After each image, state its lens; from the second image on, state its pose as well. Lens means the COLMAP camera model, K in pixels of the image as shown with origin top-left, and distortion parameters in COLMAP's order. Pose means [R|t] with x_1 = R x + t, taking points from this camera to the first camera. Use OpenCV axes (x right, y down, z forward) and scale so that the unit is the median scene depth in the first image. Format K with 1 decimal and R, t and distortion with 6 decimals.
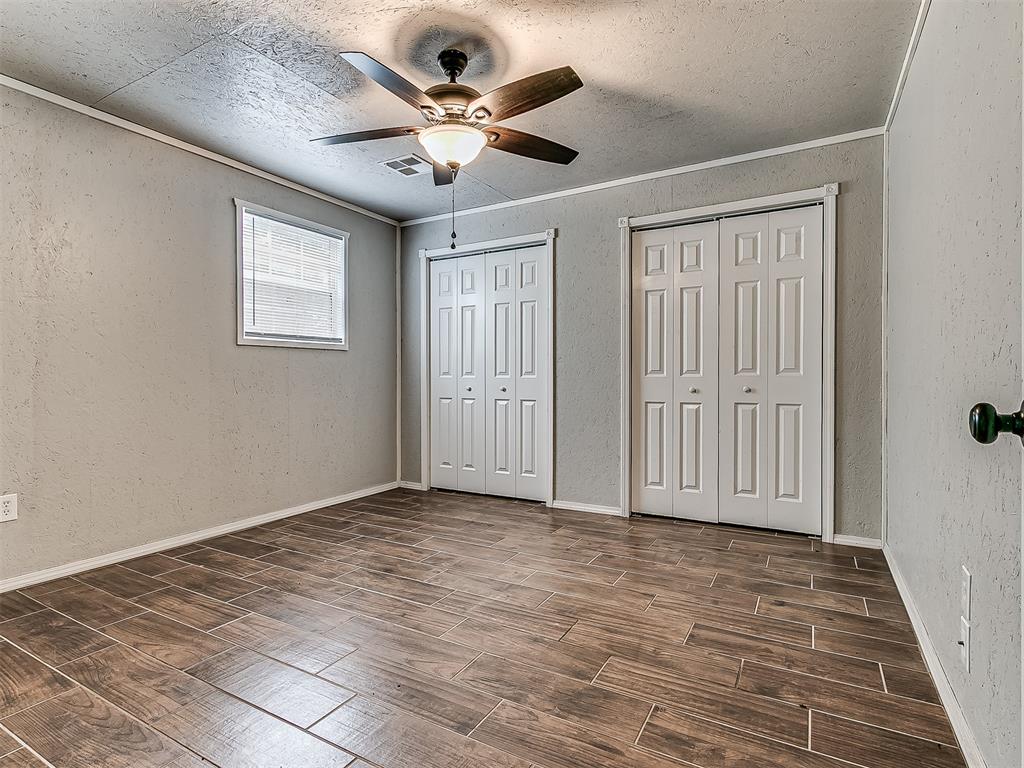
lens RADIAL K [[558.8, 0, 518.0], [0, 558.8, 377.8], [0, 0, 1]] dist [-0.003925, -0.001210]
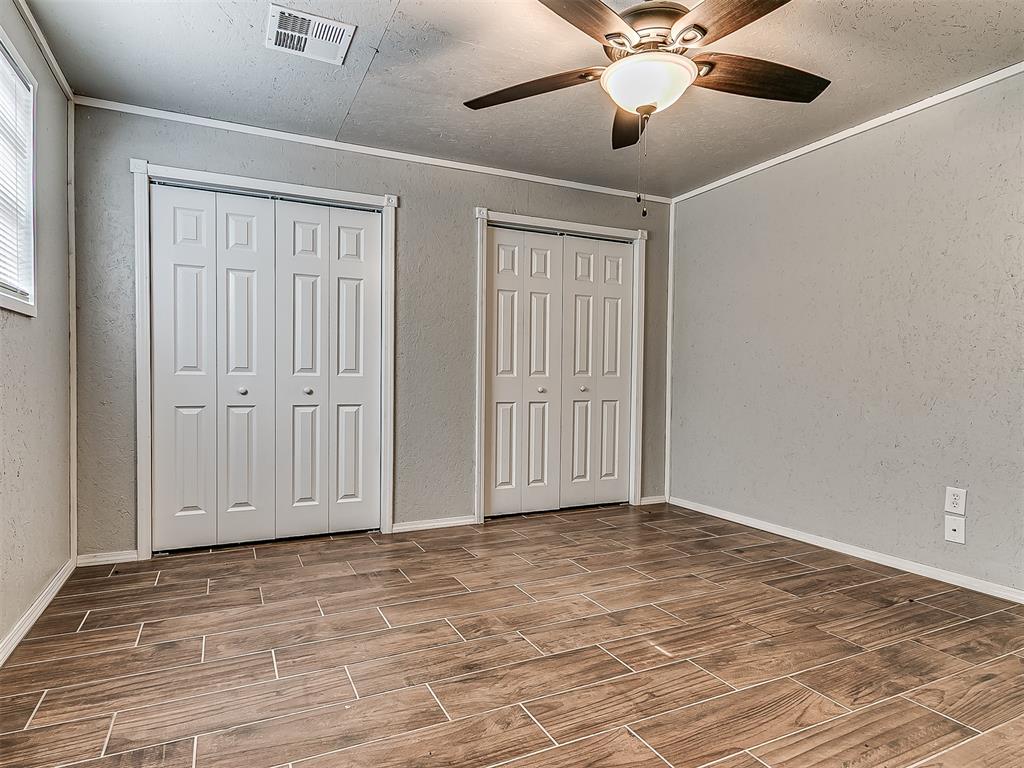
lens RADIAL K [[528.1, 0, 512.4], [0, 528.1, 390.6], [0, 0, 1]] dist [0.003862, -0.004450]
pose [[0.578550, -0.010169, 0.815584, -0.672721], [-0.007780, 0.999808, 0.017985, 0.006684], [-0.815610, -0.016750, 0.578359, 0.572912]]
